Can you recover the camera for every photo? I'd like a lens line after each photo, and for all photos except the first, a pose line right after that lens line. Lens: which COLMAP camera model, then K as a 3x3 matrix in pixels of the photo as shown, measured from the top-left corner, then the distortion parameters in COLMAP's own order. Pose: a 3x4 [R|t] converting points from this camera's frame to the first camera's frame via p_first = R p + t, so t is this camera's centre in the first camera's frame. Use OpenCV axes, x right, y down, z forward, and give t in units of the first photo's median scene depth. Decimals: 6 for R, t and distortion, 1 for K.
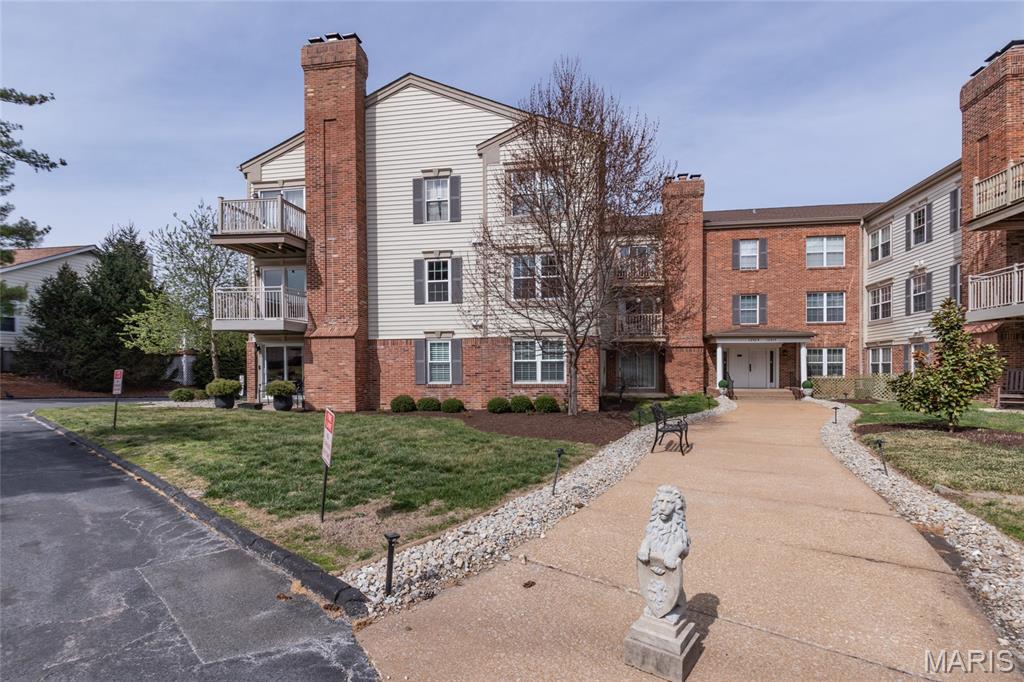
lens RADIAL K [[489.9, 0, 516.7], [0, 489.9, 371.0], [0, 0, 1]] dist [-0.003004, -0.000478]
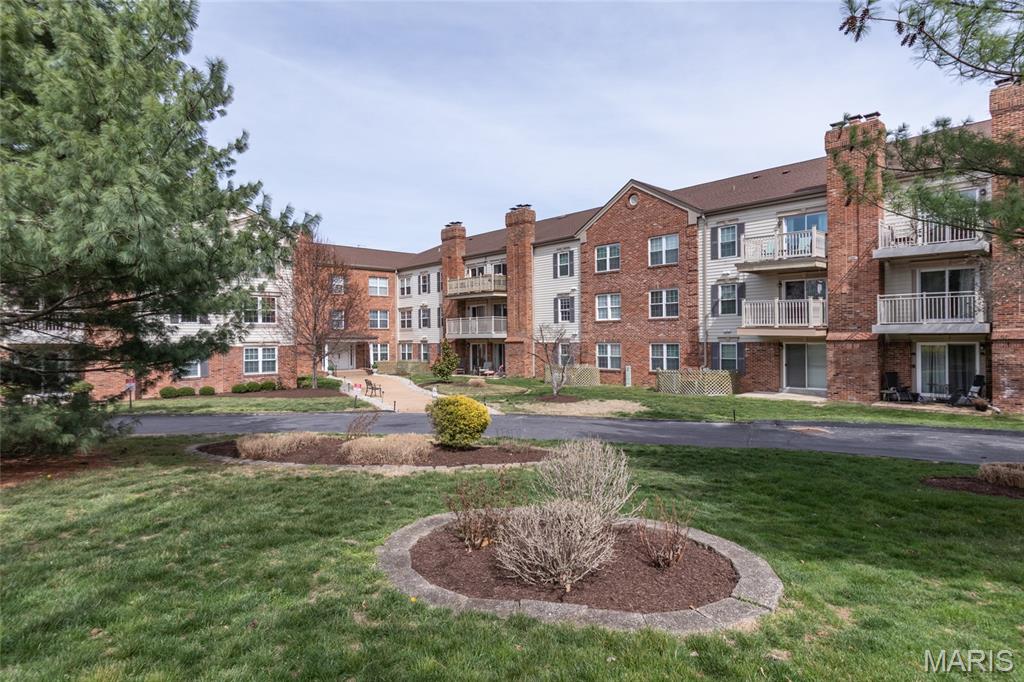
lens RADIAL K [[566.1, 0, 512.0], [0, 566.1, 341.0], [0, 0, 1]] dist [-0.029731, 0.000257]
pose [[0.621258, -0.005808, 0.783585, -0.620647], [0.011520, 0.999932, -0.001722, -0.049159], [-0.783522, 0.010096, 0.621282, -0.575411]]
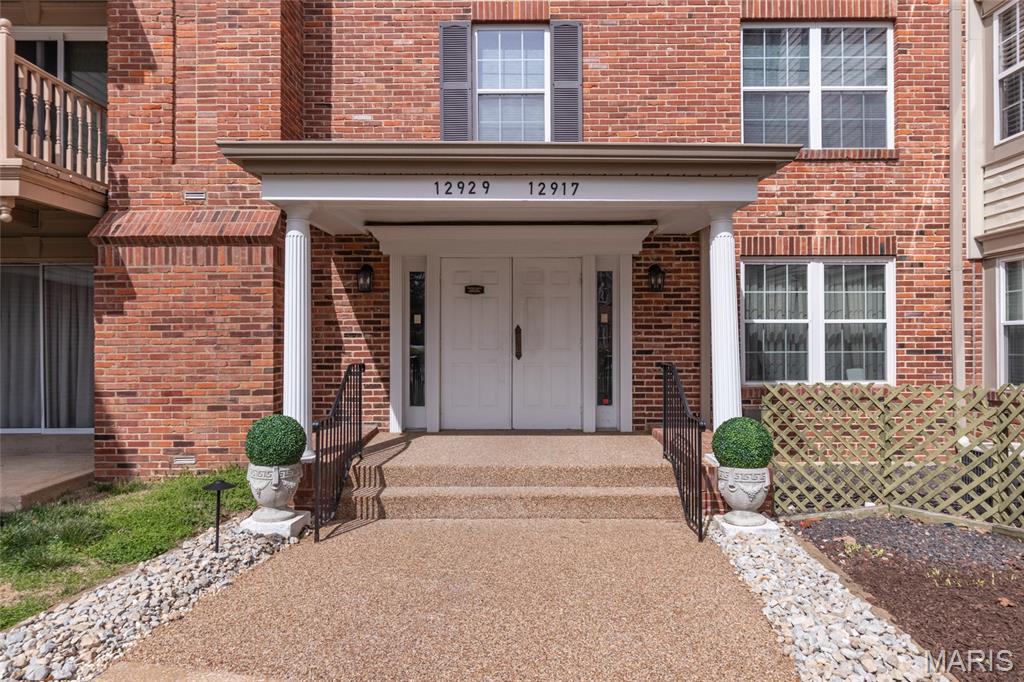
lens RADIAL K [[618.9, 0, 512.0], [0, 618.9, 341.0], [0, 0, 1]] dist [0.001478, -0.000148]
pose [[0.987174, 0.003479, 0.159608, 0.450376], [-0.001414, 0.999914, -0.013047, -0.003968], [-0.159639, 0.012654, 0.987094, 0.749615]]
